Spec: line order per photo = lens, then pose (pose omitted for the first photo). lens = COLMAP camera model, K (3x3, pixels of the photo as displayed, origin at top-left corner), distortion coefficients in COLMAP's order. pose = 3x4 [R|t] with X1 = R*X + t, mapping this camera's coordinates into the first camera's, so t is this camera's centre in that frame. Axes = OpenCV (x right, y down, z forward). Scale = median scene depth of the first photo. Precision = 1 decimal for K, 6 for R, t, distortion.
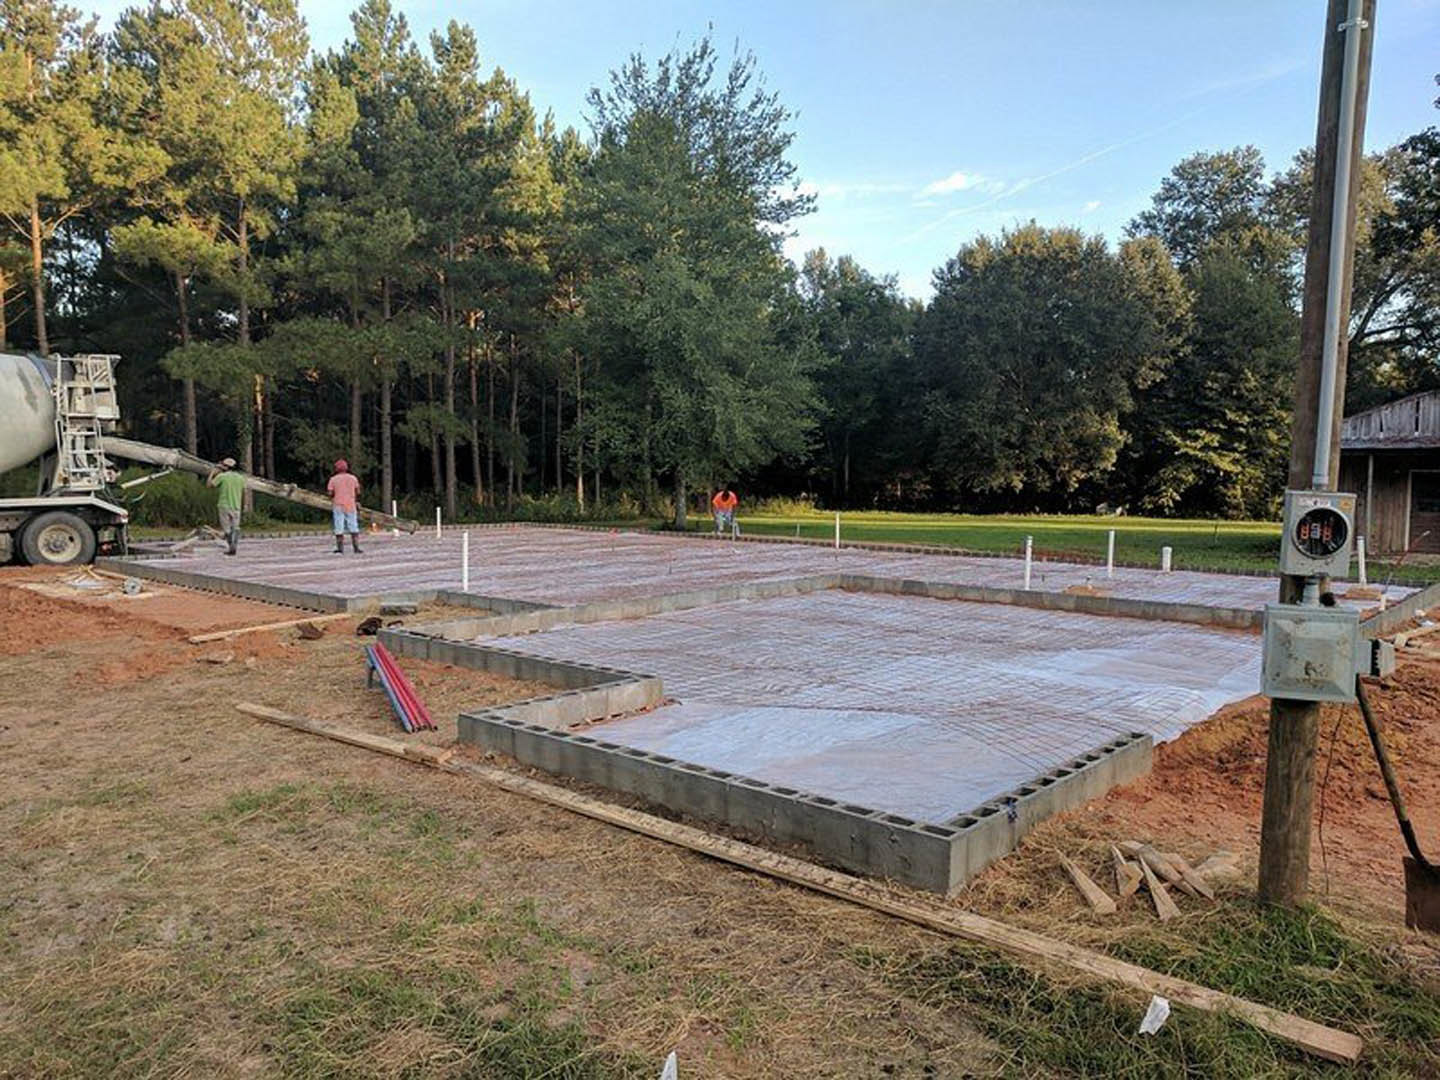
lens RADIAL K [[1081.0, 0, 726.7], [0, 1081.0, 559.6], [0, 0, 1]] dist [-0.001440, 0.020919]
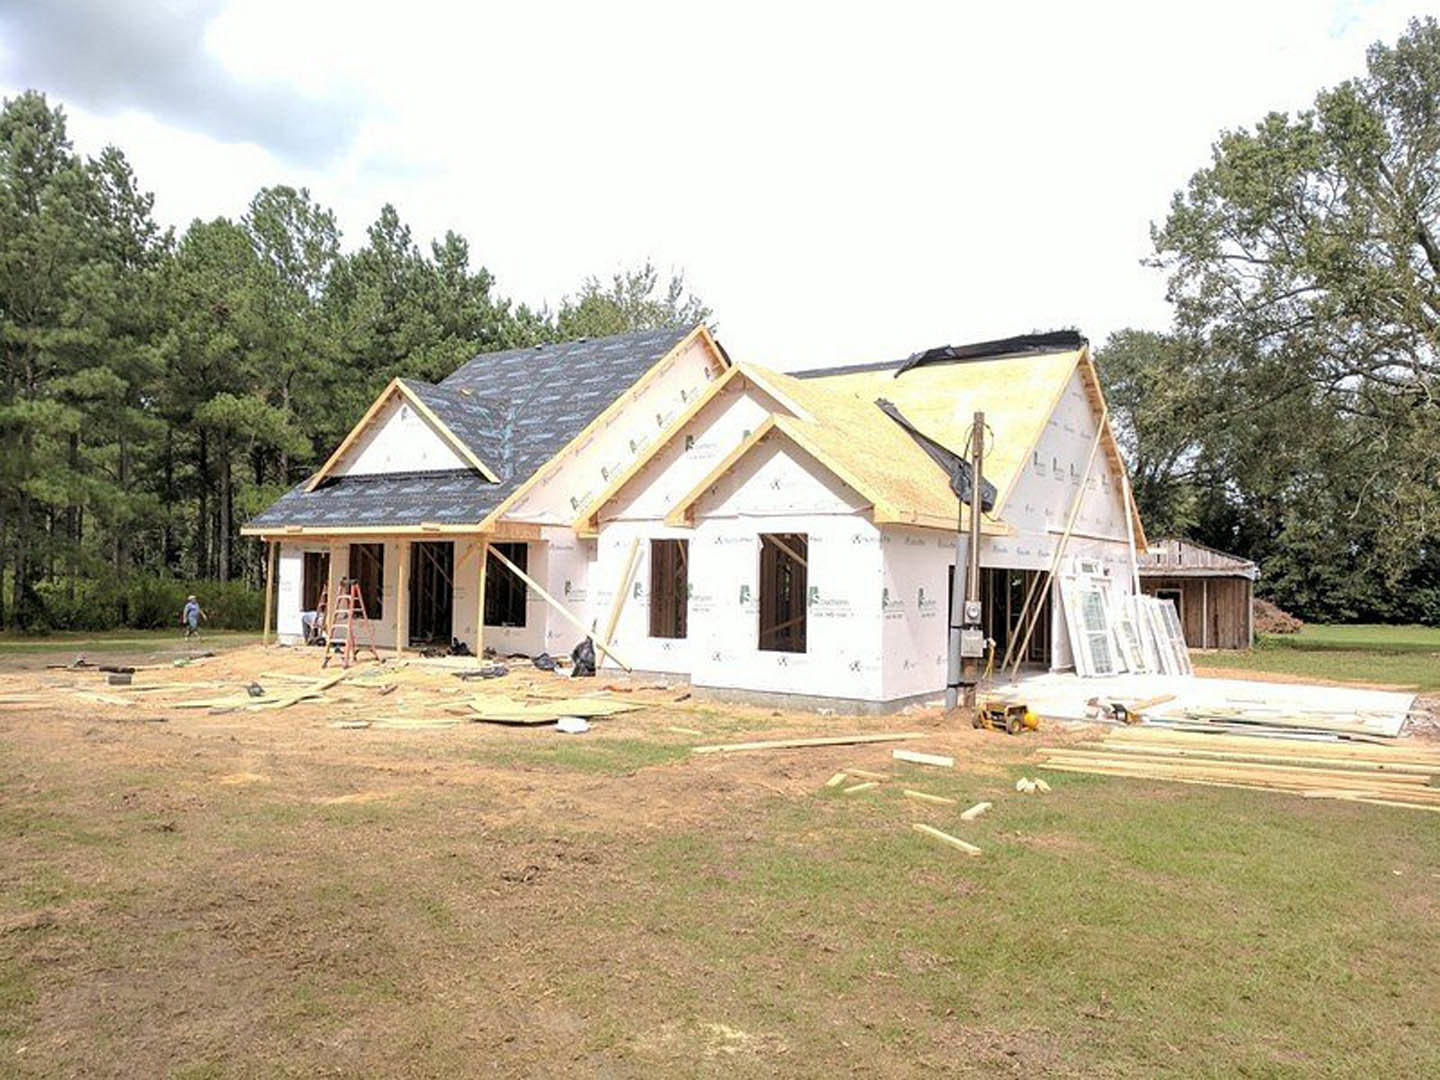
lens RADIAL K [[1081.0, 0, 728.2], [0, 1081.0, 573.4], [0, 0, 1]] dist [-0.001440, 0.020919]
pose [[0.994224, 0.003323, 0.107272, -0.061216], [0.006528, 0.995798, -0.091347, 0.015152], [-0.107125, 0.091520, 0.990024, -0.233940]]
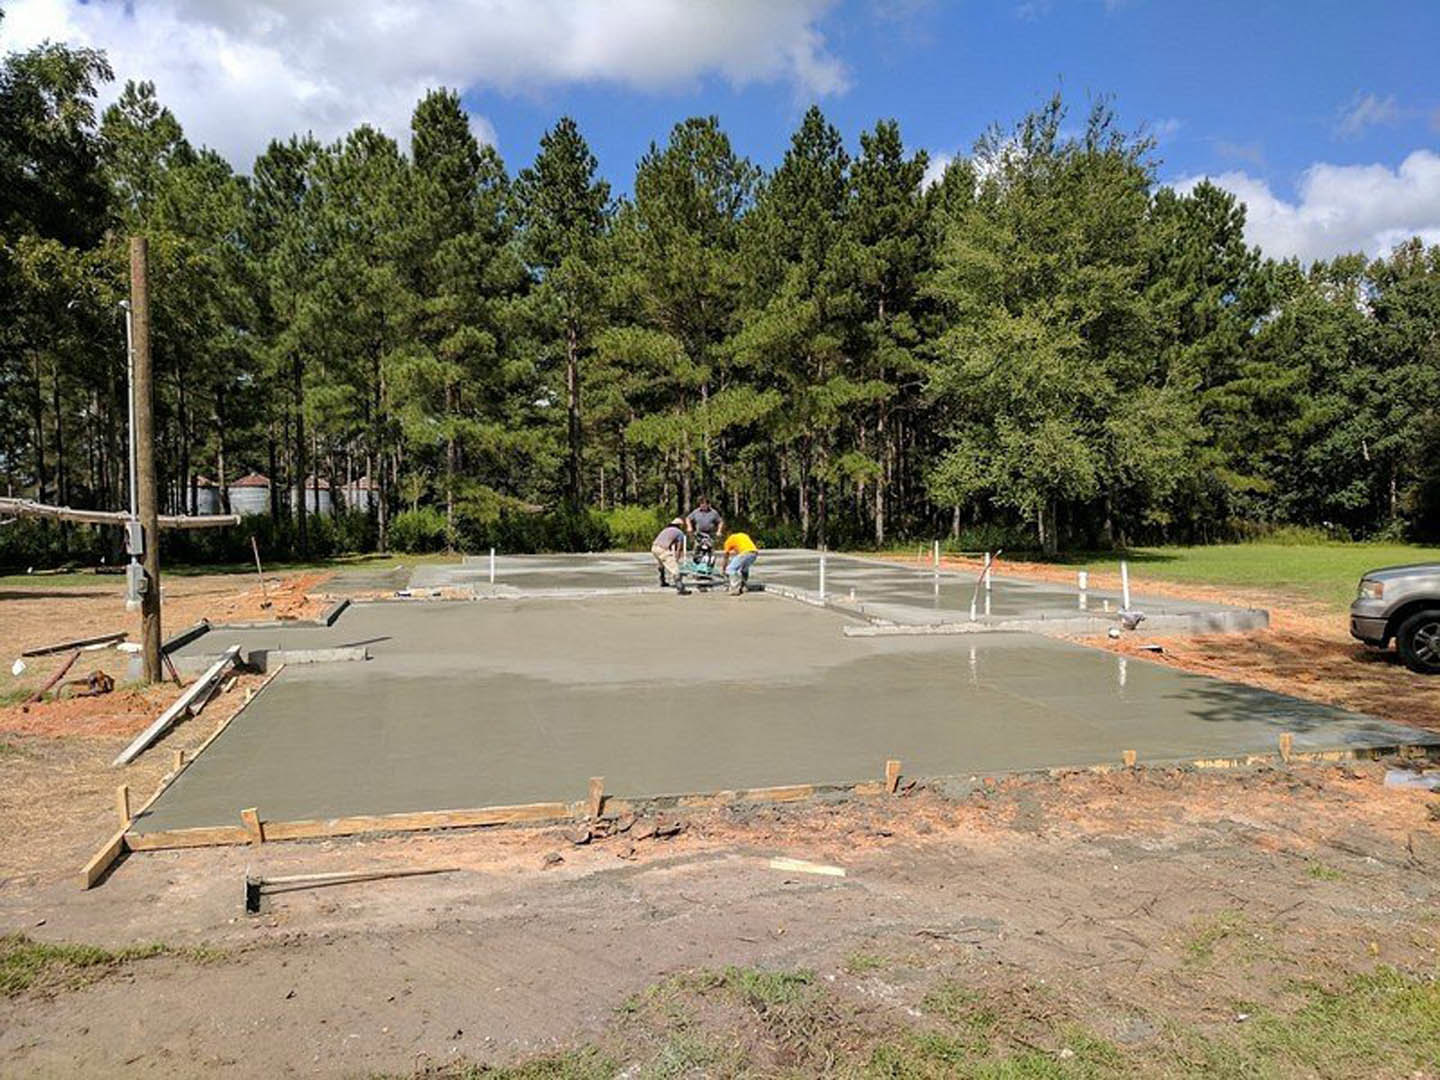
lens RADIAL K [[1081.0, 0, 717.0], [0, 1081.0, 546.8], [0, 0, 1]] dist [-0.001440, 0.020919]
pose [[0.816373, 0.004002, -0.577512, 0.273288], [-0.029014, 0.998998, -0.034091, 0.003812], [0.576796, 0.044587, 0.815670, -0.022685]]
